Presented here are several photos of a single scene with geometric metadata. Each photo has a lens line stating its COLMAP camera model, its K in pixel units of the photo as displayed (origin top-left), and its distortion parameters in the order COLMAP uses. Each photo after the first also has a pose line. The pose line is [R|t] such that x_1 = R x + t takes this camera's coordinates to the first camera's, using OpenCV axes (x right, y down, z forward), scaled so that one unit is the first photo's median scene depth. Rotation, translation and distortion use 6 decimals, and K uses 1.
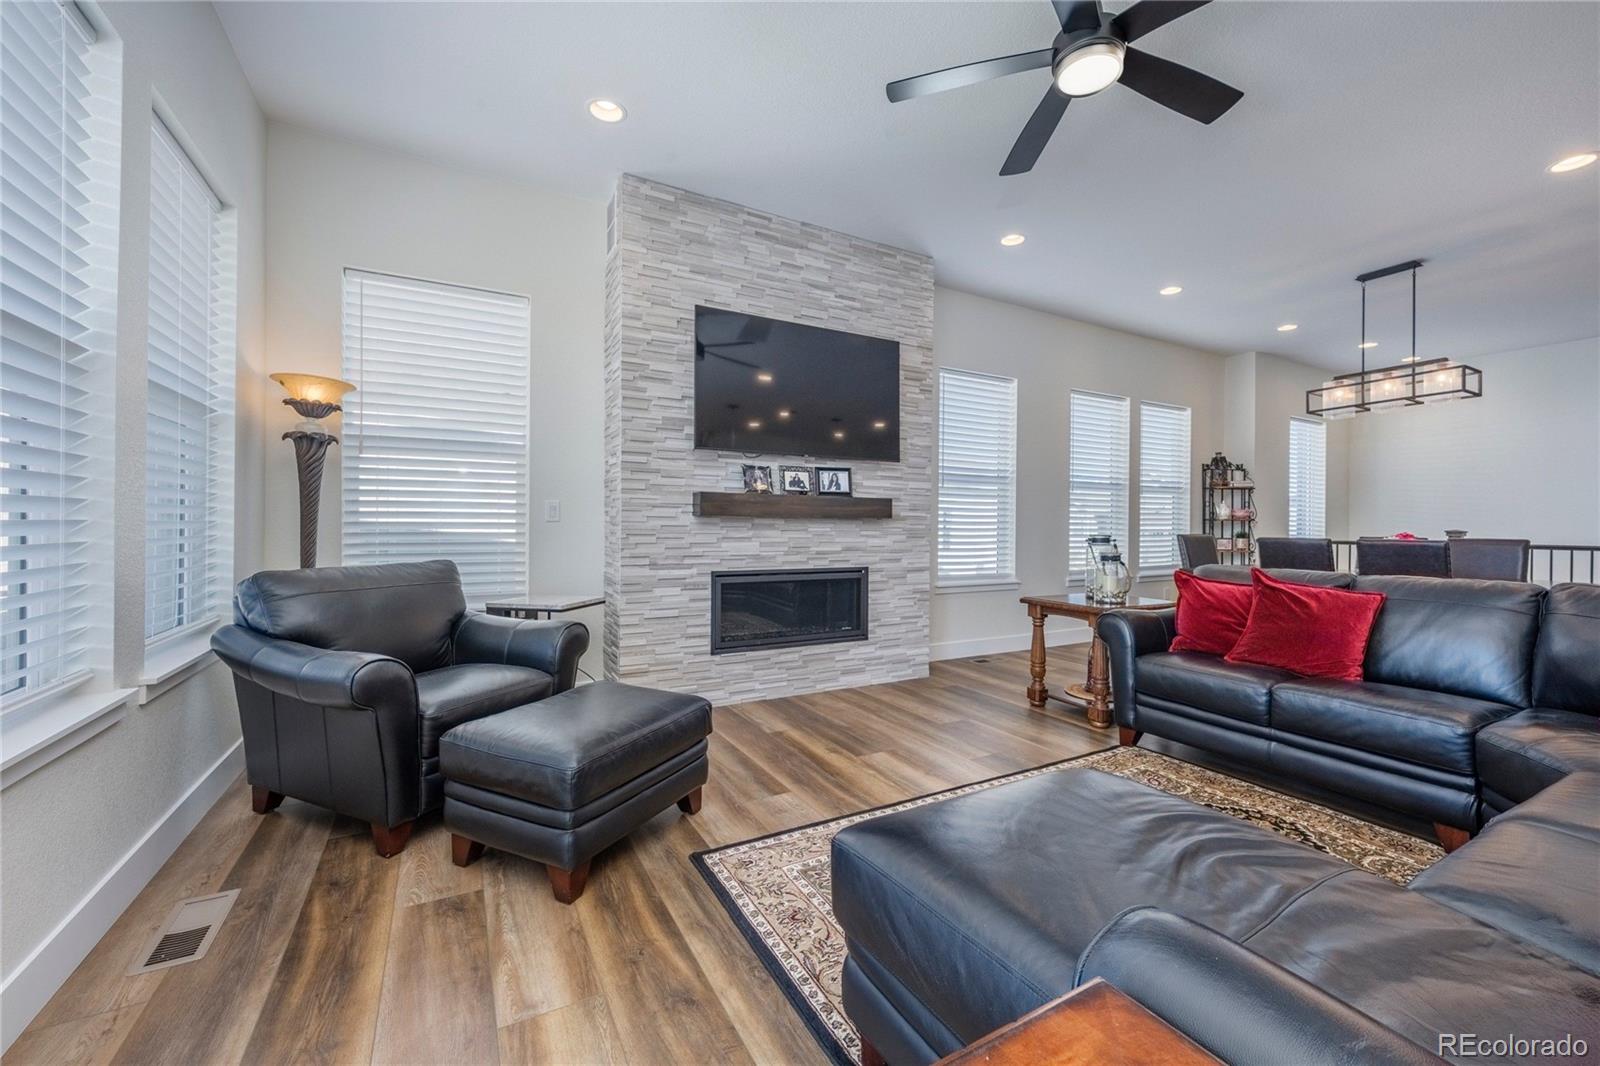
lens RADIAL K [[631.8, 0, 800.9], [0, 631.8, 523.9], [0, 0, 1]] dist [-0.000912, -0.000016]
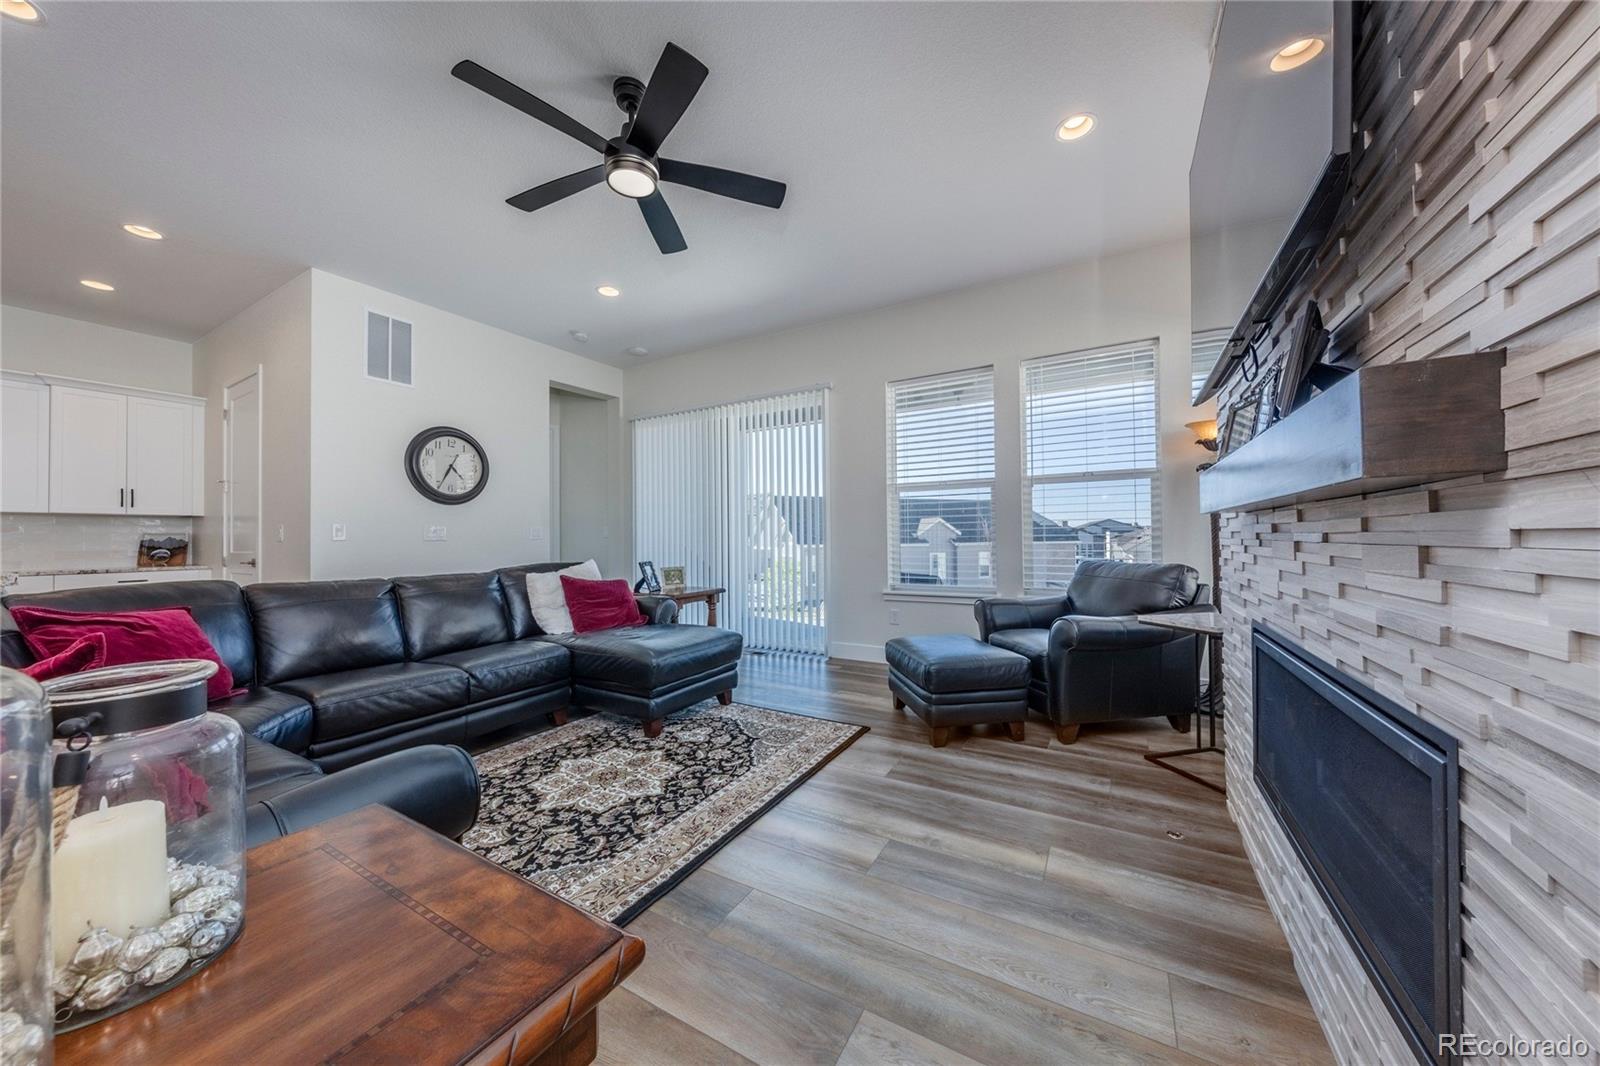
lens RADIAL K [[538.4, 0, 799.9], [0, 538.4, 528.9], [0, 0, 1]] dist [-0.000730, -0.000059]
pose [[-0.857627, -0.008486, -0.514202, 0.405819], [0.002545, 0.999782, -0.020744, 0.009196], [0.514266, -0.019099, -0.857418, 1.183670]]
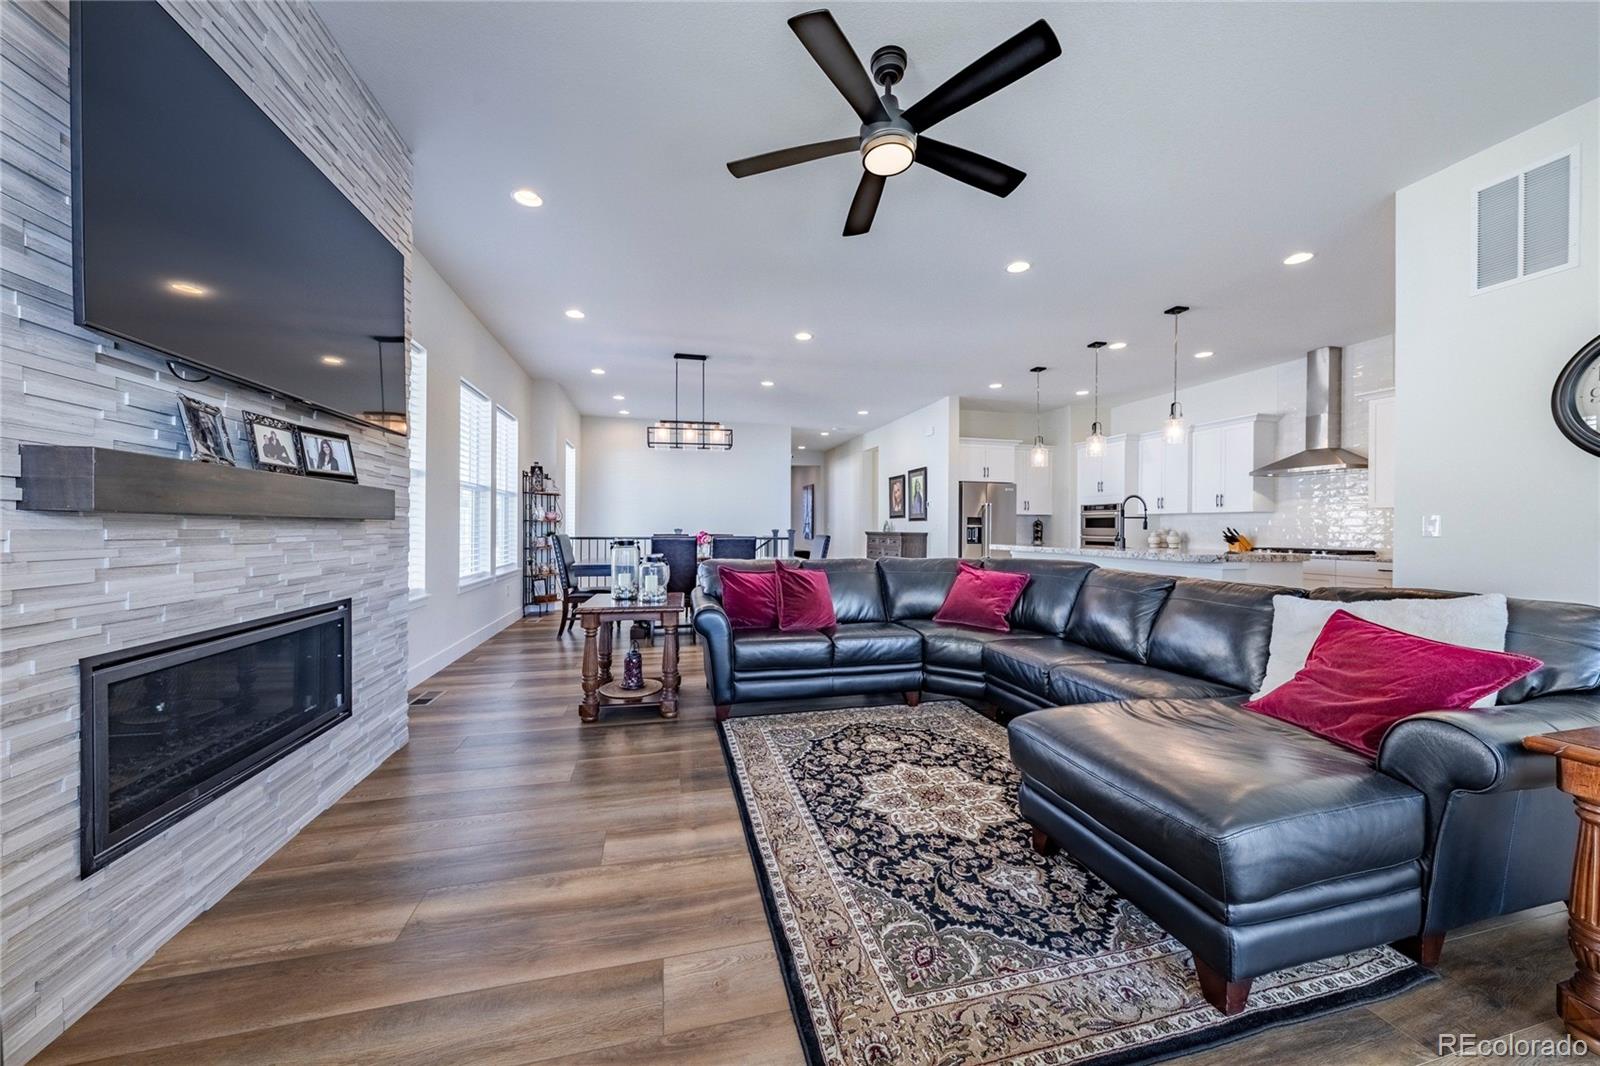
lens RADIAL K [[556.9, 0, 804.3], [0, 556.9, 528.9], [0, 0, 1]] dist [-0.001375, -0.000171]
pose [[0.253908, -0.008675, 0.967190, -0.350145], [-0.003974, 0.999942, 0.010012, -0.007711], [-0.967220, -0.006386, 0.253858, 0.495406]]
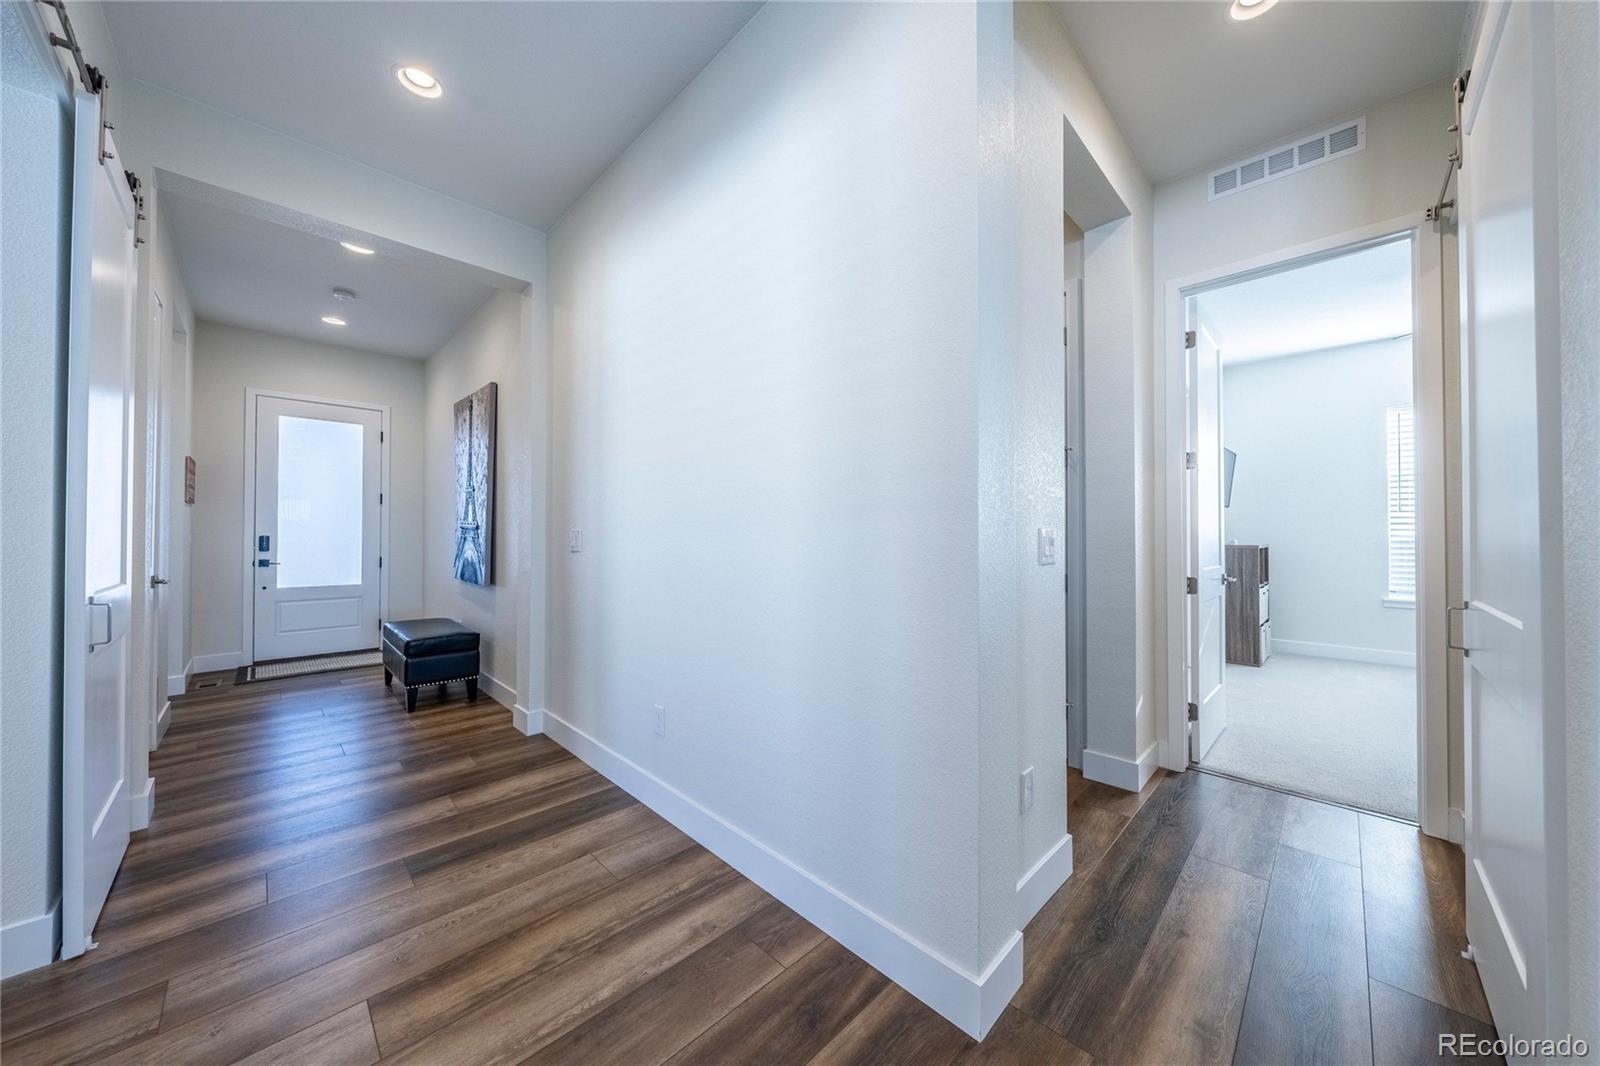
lens RADIAL K [[551.4, 0, 799.5], [0, 551.4, 536.4], [0, 0, 1]] dist [0.000569, 0.000038]
pose [[-0.263752, -0.002932, 0.964586, 2.341275], [-0.010879, 0.999941, 0.000065, 0.000773], [-0.964529, -0.010477, -0.263769, 1.156534]]
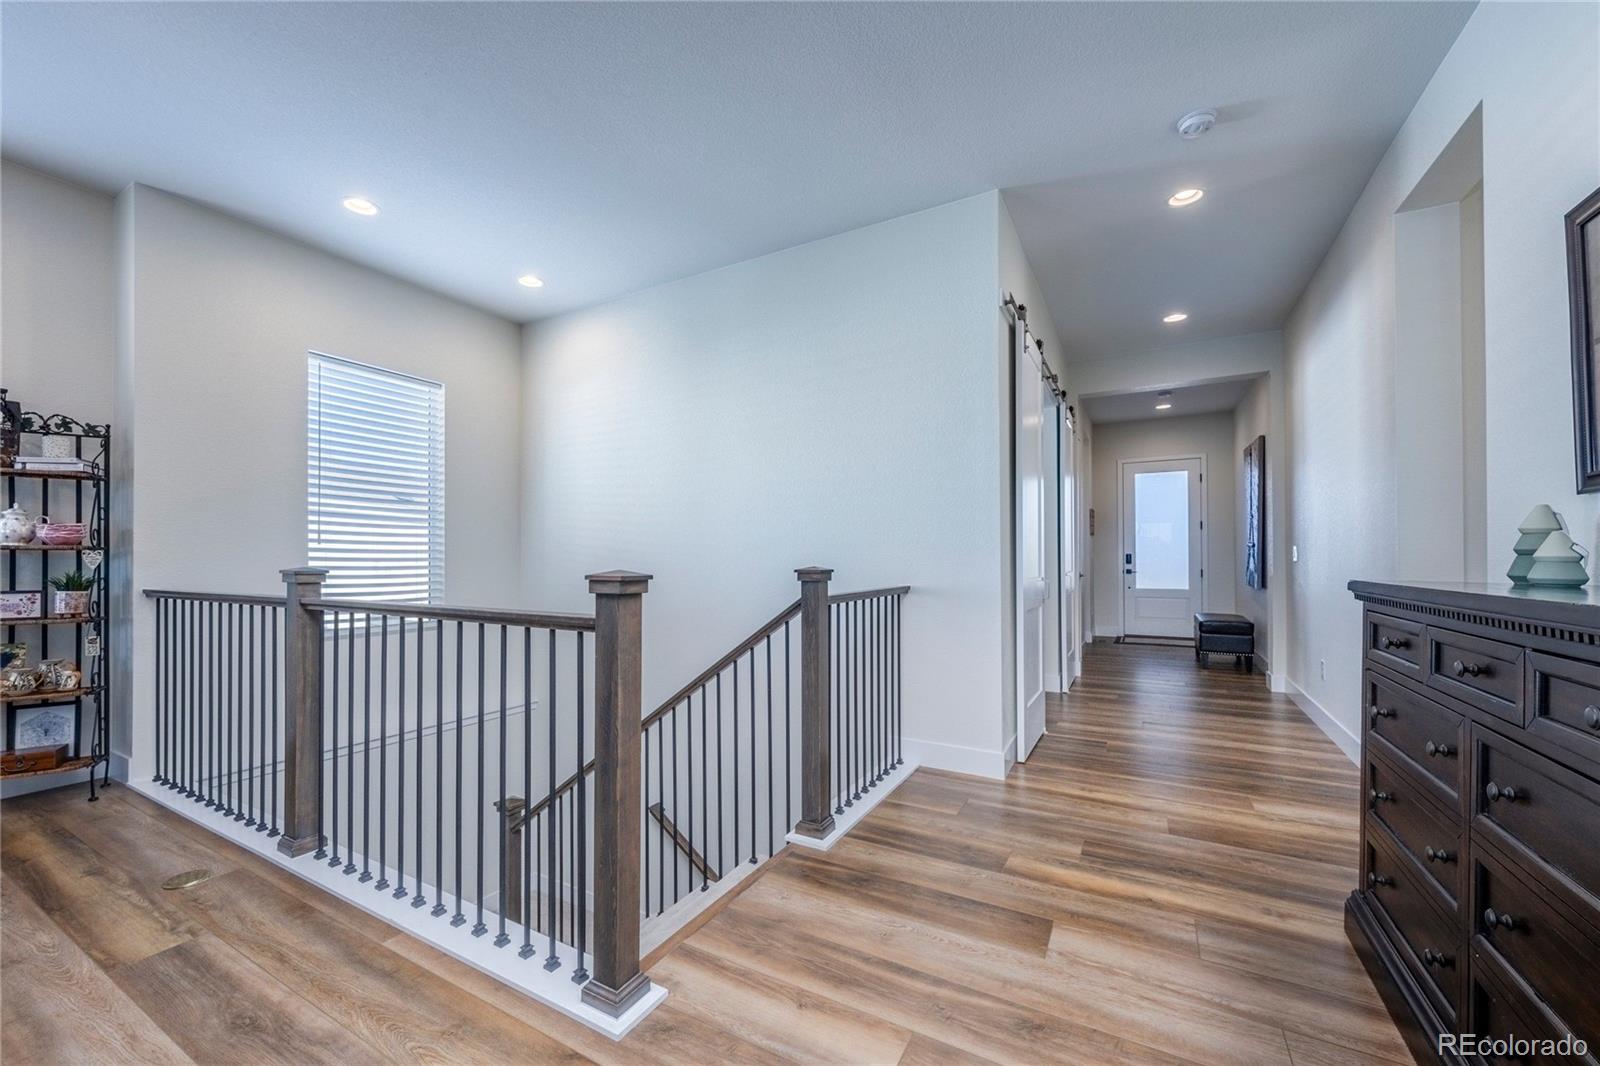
lens RADIAL K [[638.4, 0, 768.9], [0, 638.4, 554.3], [0, 0, 1]] dist [-0.000524, -0.000161]
pose [[0.862571, -0.007716, 0.505878, 1.608734], [0.009620, 0.999953, -0.001150, 0.005176], [-0.505845, 0.005858, 0.862605, 0.679813]]
